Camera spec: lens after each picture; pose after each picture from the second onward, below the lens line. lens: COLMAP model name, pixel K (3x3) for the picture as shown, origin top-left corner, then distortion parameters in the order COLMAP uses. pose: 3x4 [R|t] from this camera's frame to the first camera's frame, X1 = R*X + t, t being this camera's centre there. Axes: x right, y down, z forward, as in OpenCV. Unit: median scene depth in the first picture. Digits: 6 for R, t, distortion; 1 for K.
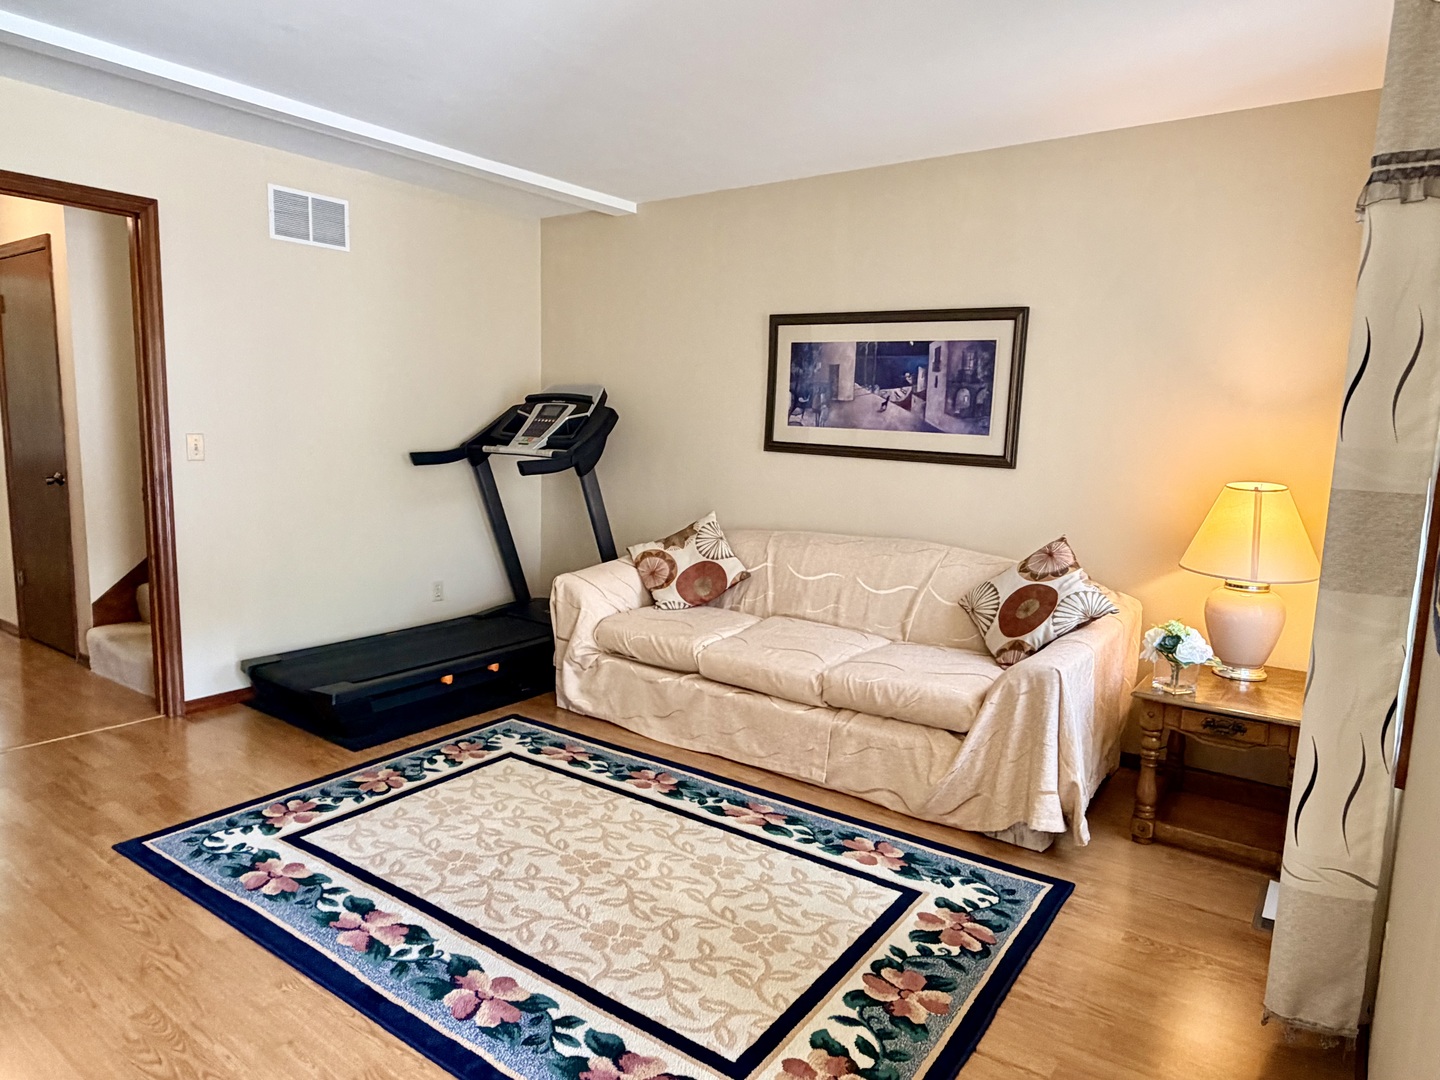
lens RADIAL K [[914.1, 0, 725.9], [0, 914.1, 543.6], [0, 0, 1]] dist [-0.000055, -0.000012]
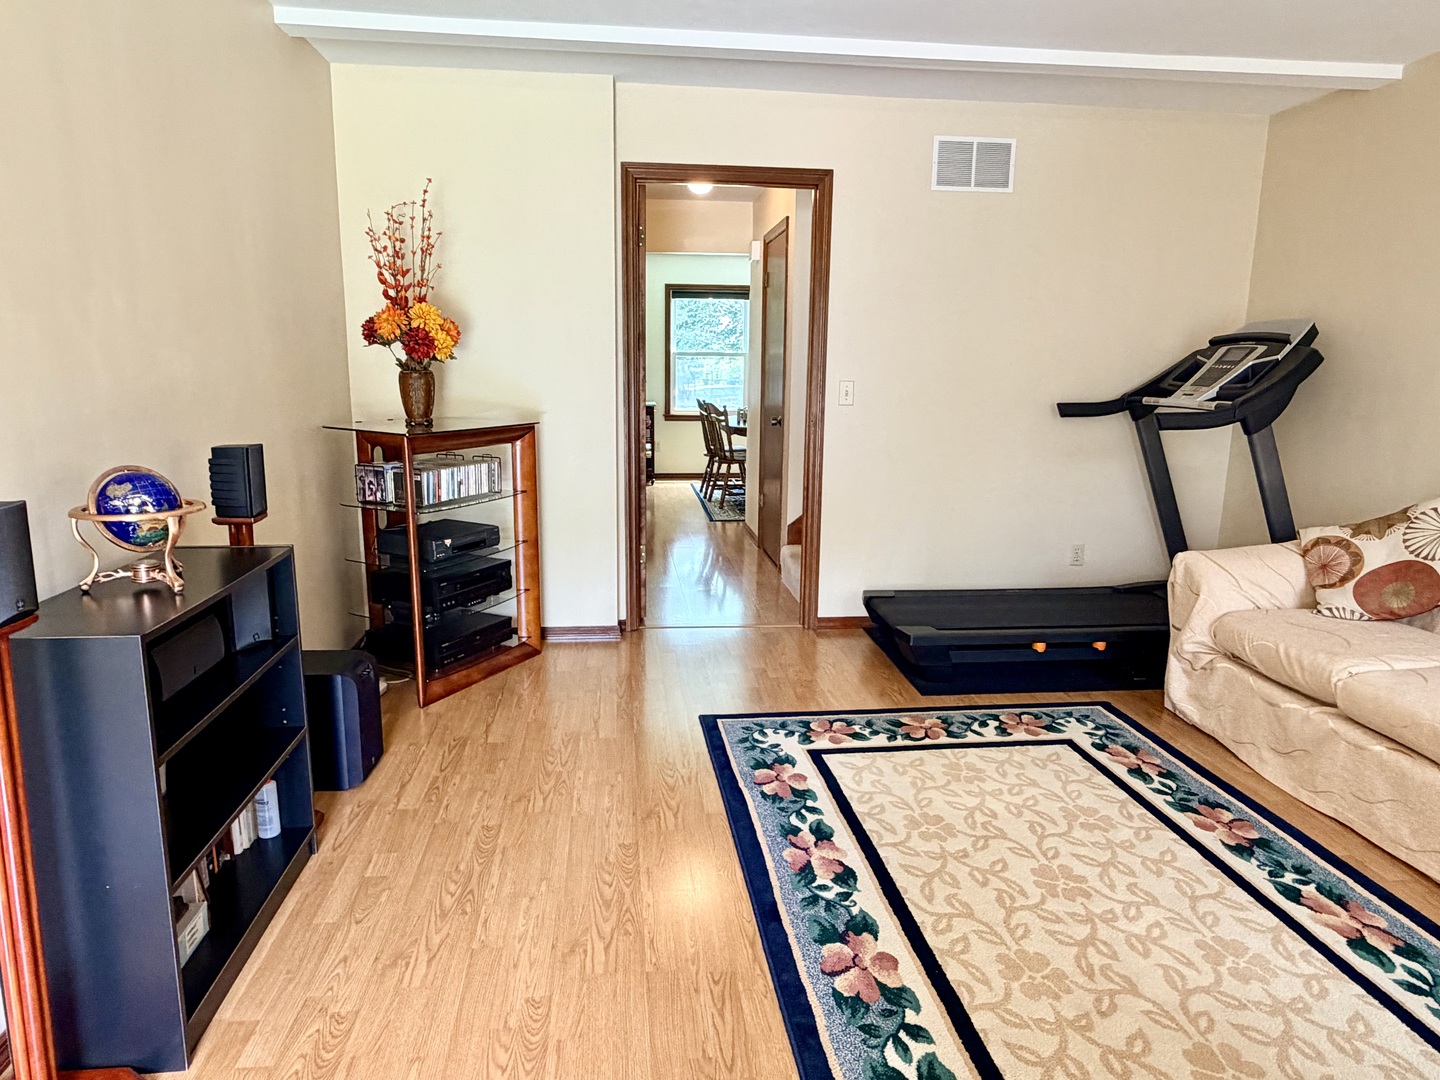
lens RADIAL K [[917.4, 0, 712.9], [0, 917.4, 542.6], [0, 0, 1]] dist [0.002702, 0.000869]
pose [[0.666570, 0.125318, -0.734833, 0.176000], [-0.097855, 0.991948, 0.080402, 0.001471], [0.738992, 0.018314, 0.673465, 0.152362]]
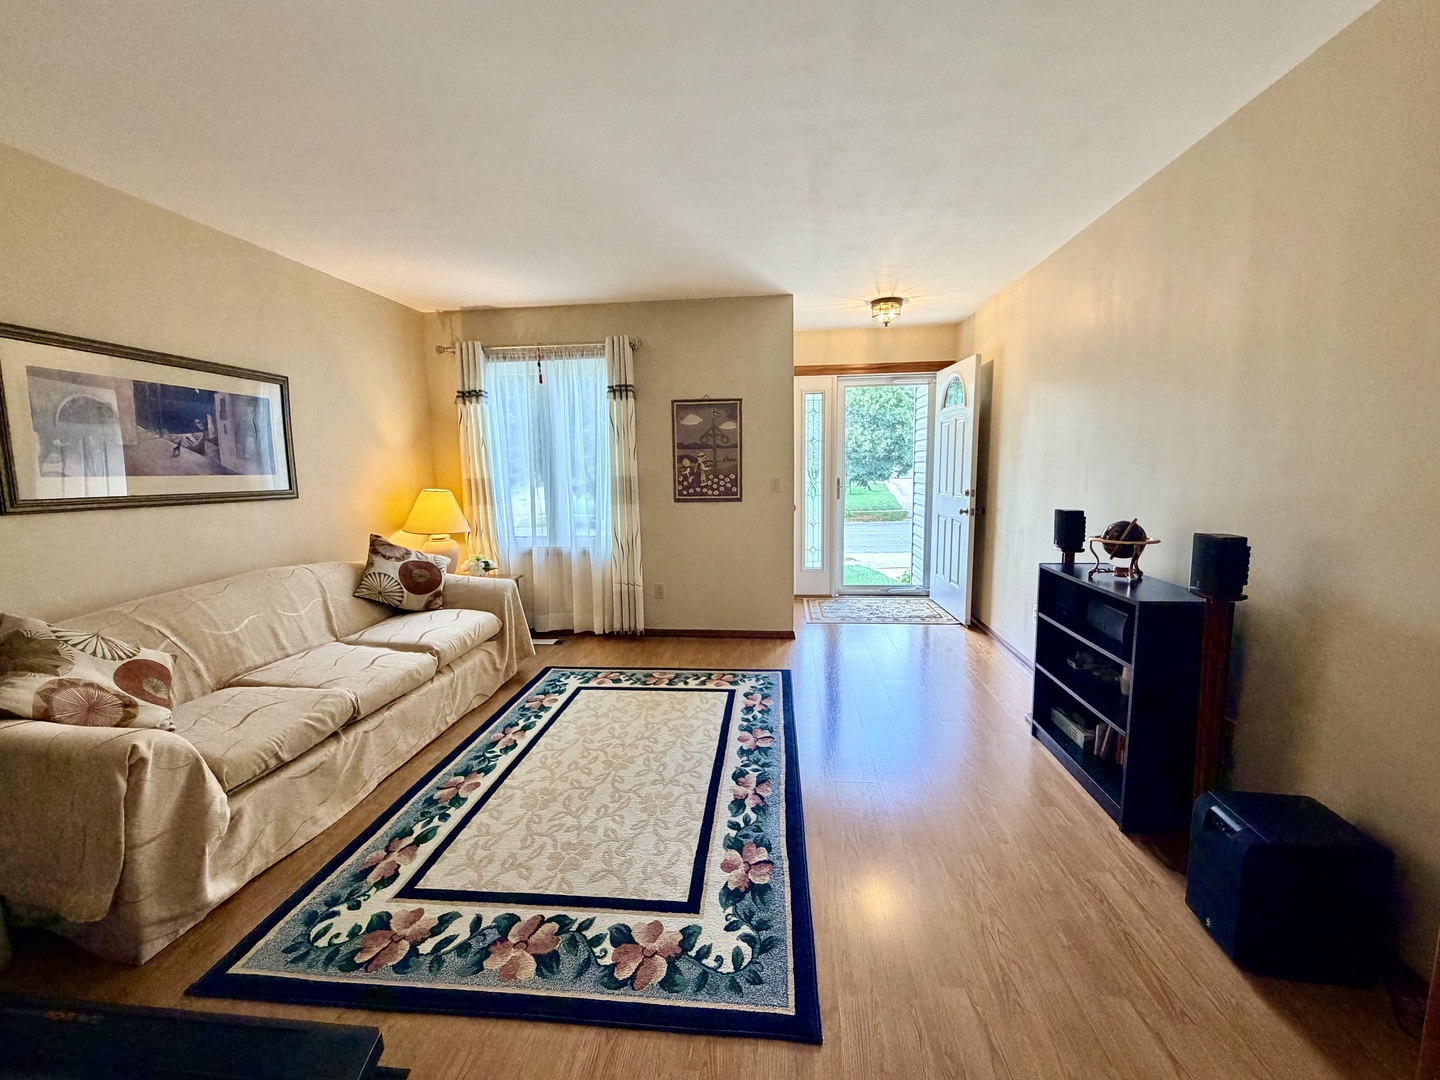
lens RADIAL K [[573.3, 0, 720.0], [0, 573.3, 540.0], [0, 0, 1]] dist [0.001047, 0.000133]
pose [[-0.491282, -0.134229, 0.860596, -0.811152], [0.125518, 0.966830, 0.222452, -0.151182], [-0.861909, 0.217307, -0.458138, 0.991533]]
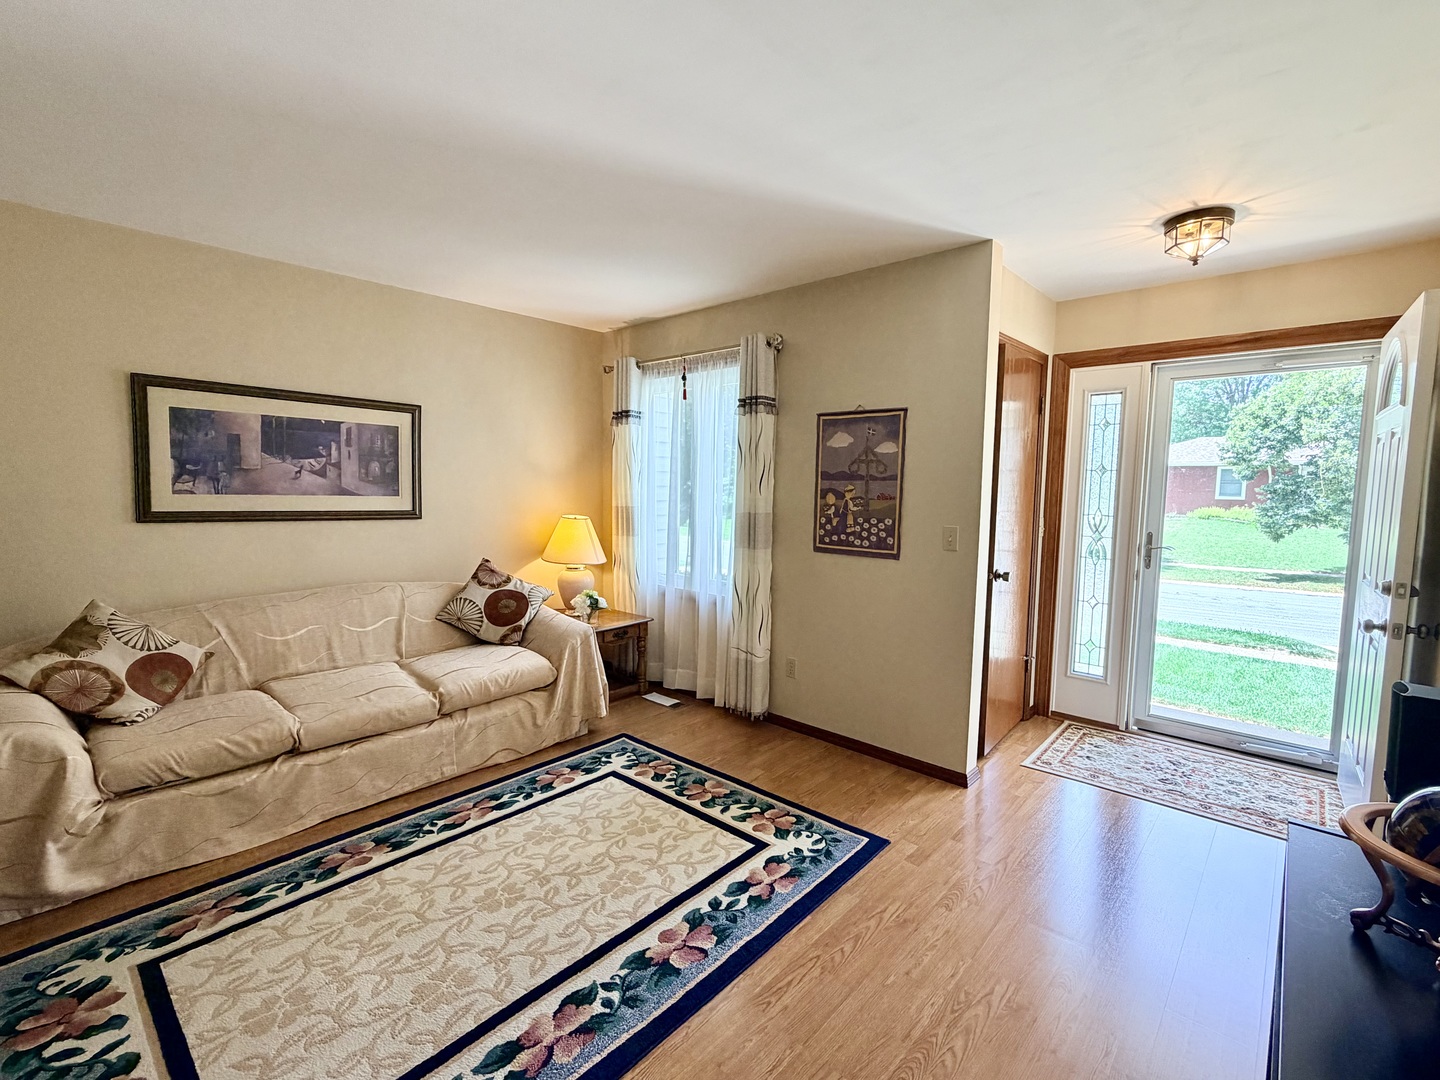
lens RADIAL K [[634.6, 0, 725.3], [0, 634.6, 542.5], [0, 0, 1]] dist [-0.000427, 0.000078]
pose [[0.111305, -0.115208, 0.987086, -0.687306], [0.126402, 0.986832, 0.100925, -0.098209], [-0.985715, 0.113536, 0.124402, 0.481901]]
